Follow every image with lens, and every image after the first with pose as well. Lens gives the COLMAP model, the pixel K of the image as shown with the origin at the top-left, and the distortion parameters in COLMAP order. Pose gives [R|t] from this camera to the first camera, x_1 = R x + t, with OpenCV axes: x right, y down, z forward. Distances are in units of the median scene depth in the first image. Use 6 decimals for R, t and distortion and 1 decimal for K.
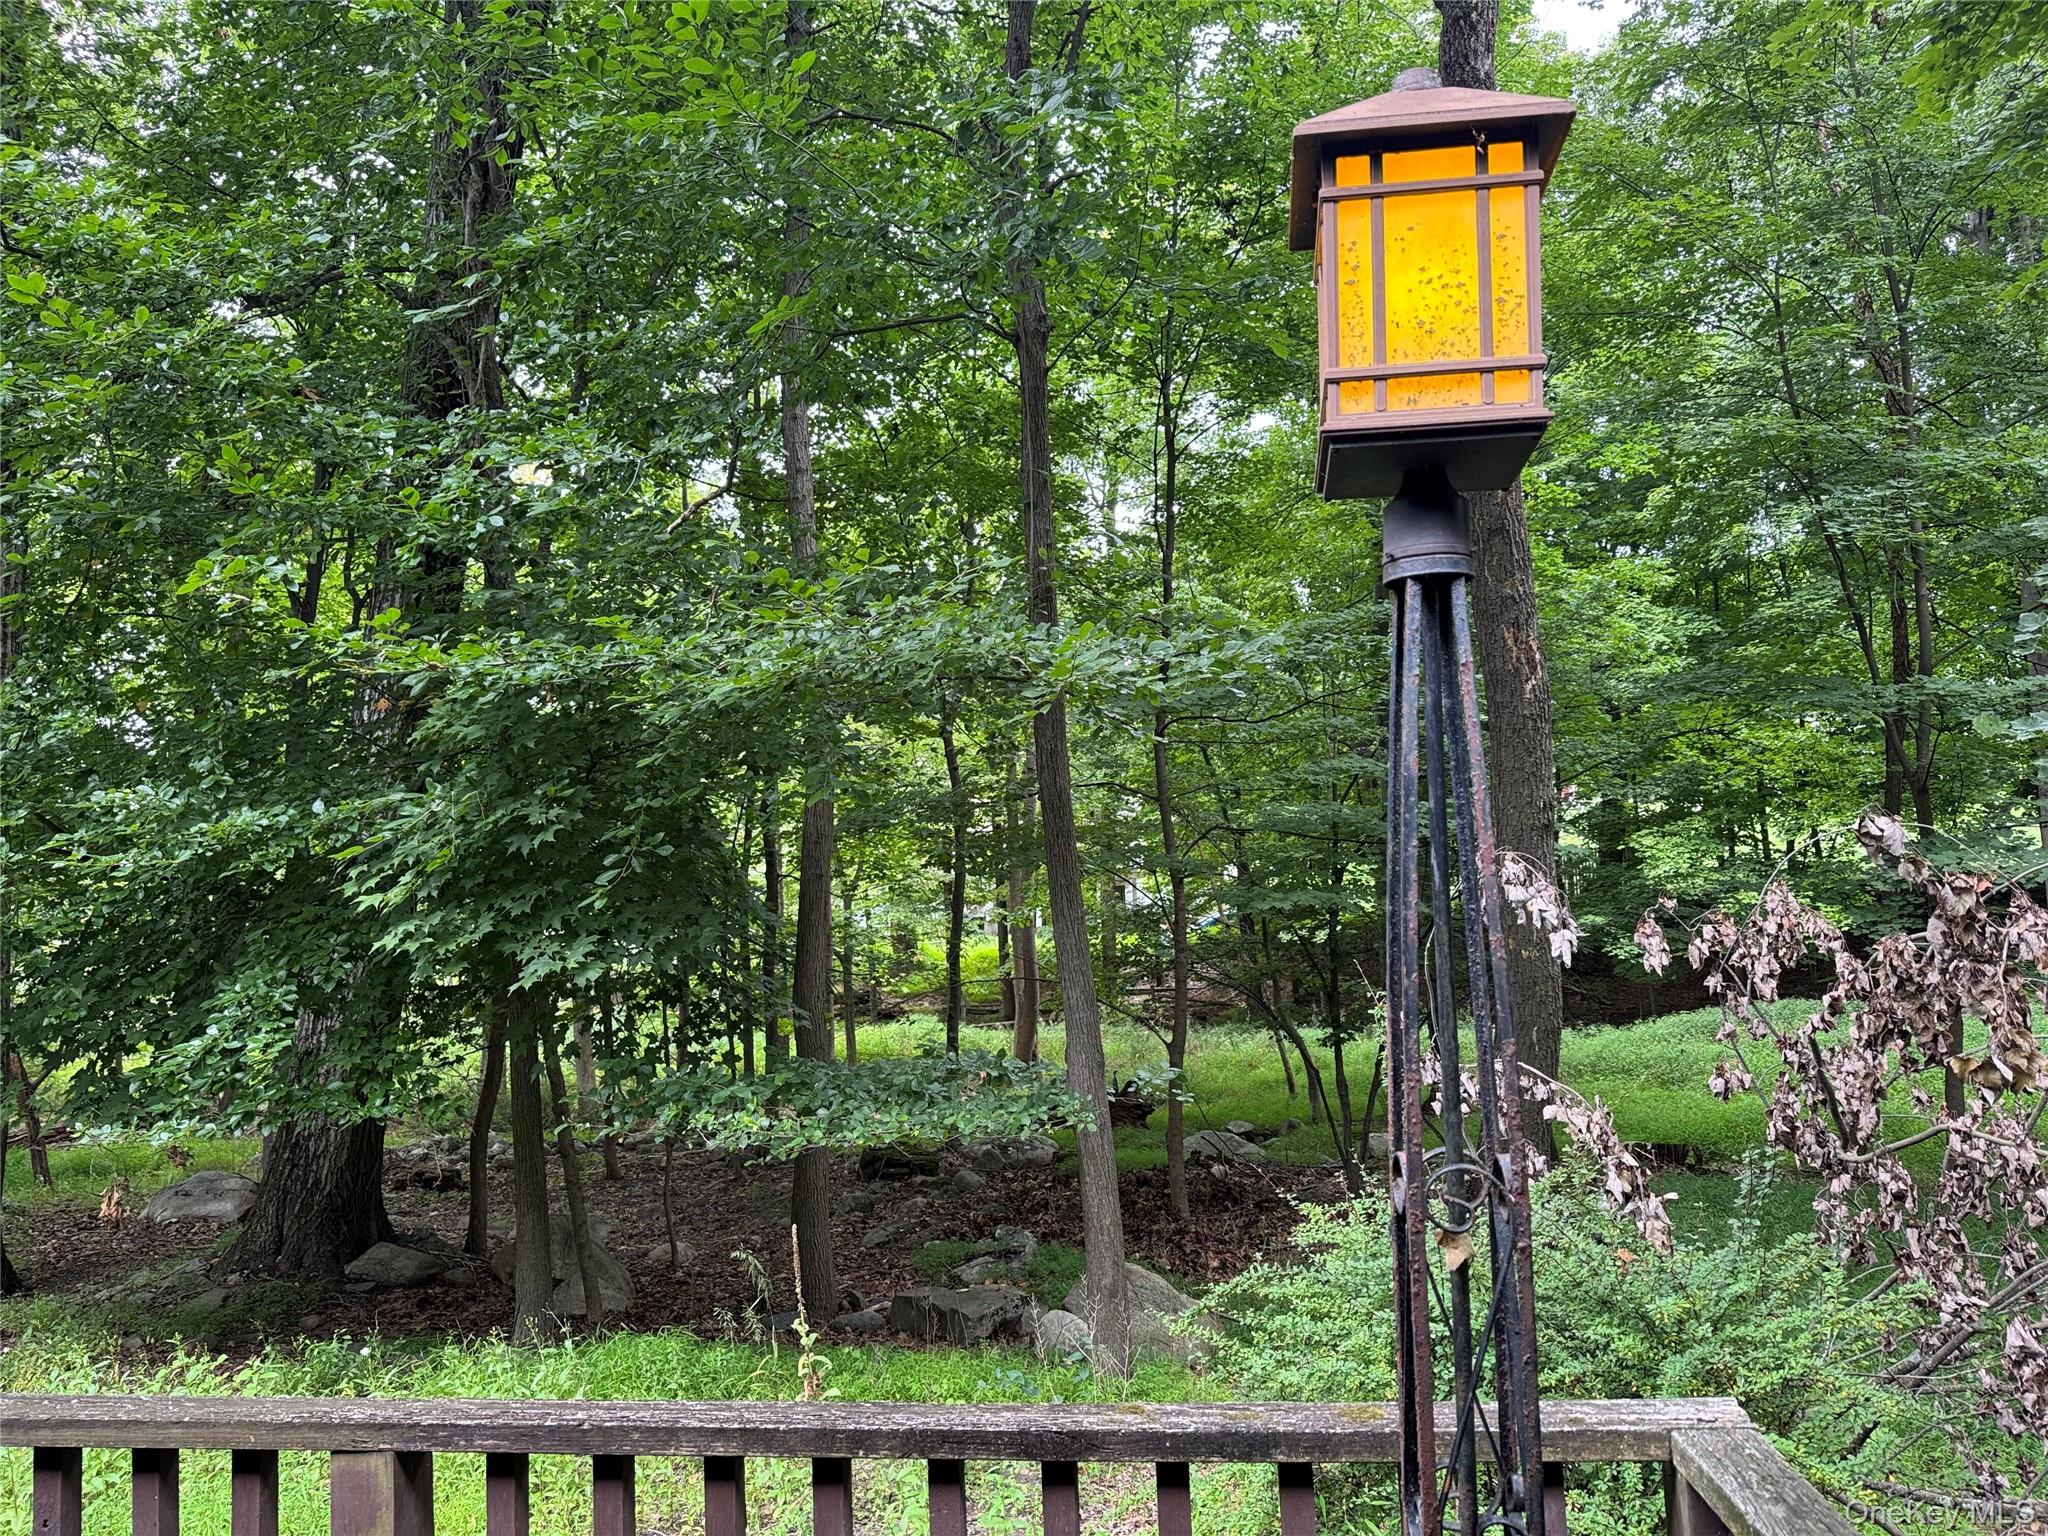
lens RADIAL K [[1436.9, 0, 1024.0], [0, 1436.9, 768.0], [0, 0, 1]] dist [0.049992, -0.068963]
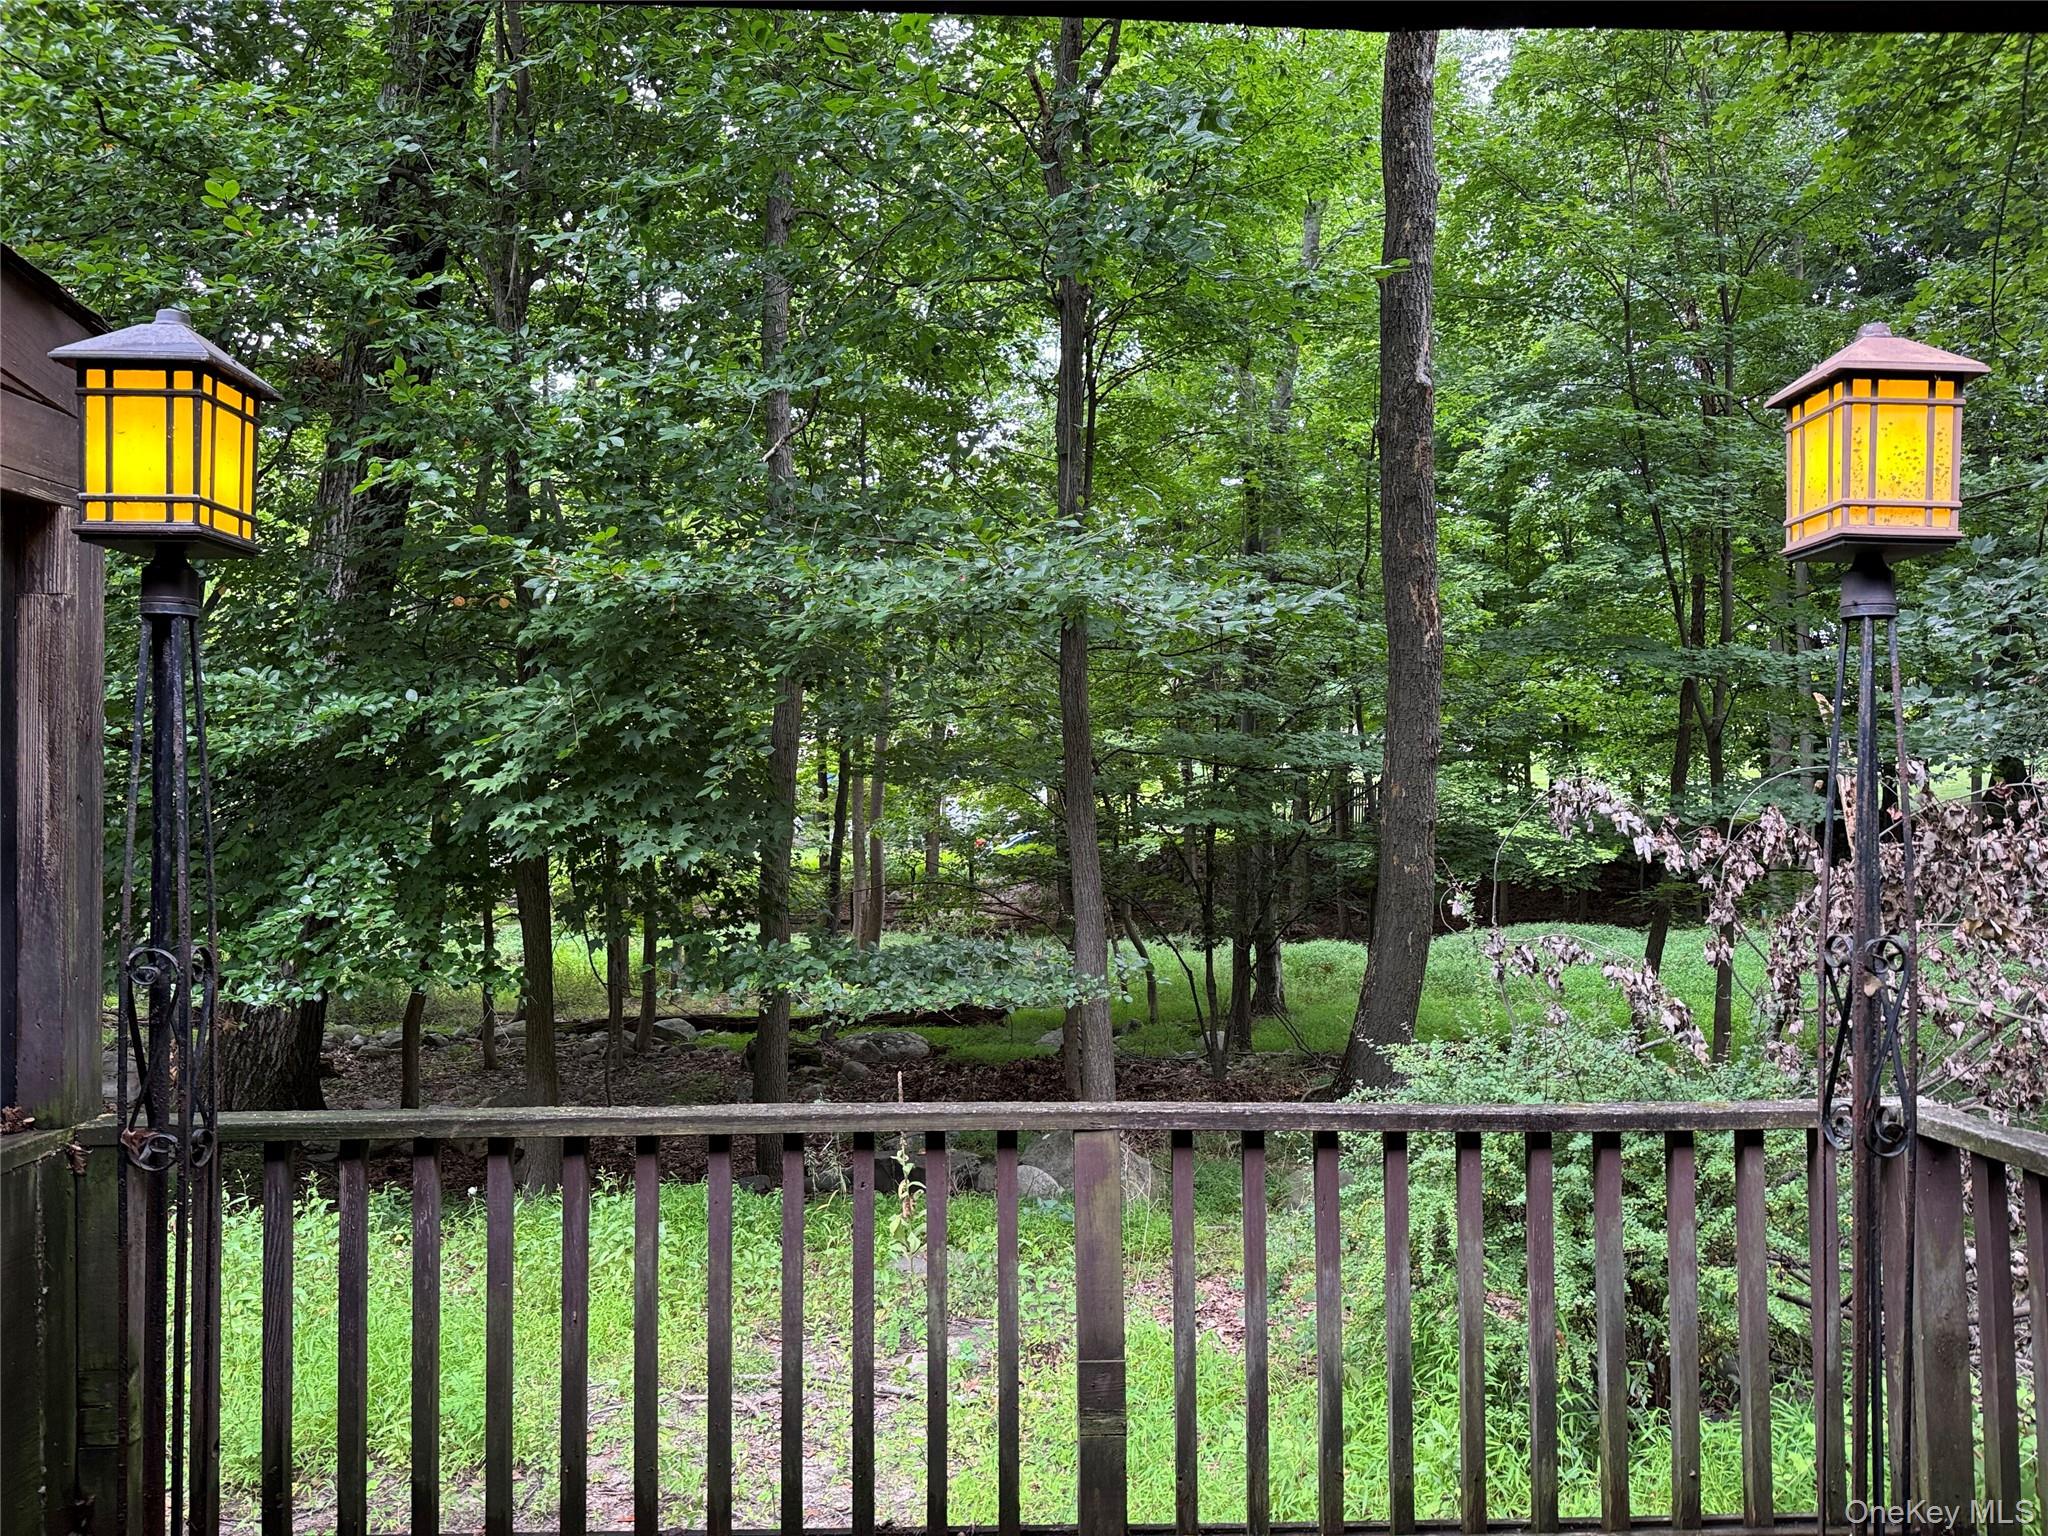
lens RADIAL K [[1425.7, 0, 1024.0], [0, 1425.7, 768.0], [0, 0, 1]] dist [0.089031, -0.135938]
pose [[0.987612, 0.038988, 0.151994, -0.219772], [-0.047640, 0.997420, 0.053698, 0.001774], [-0.149508, -0.060274, 0.986922, -0.132967]]
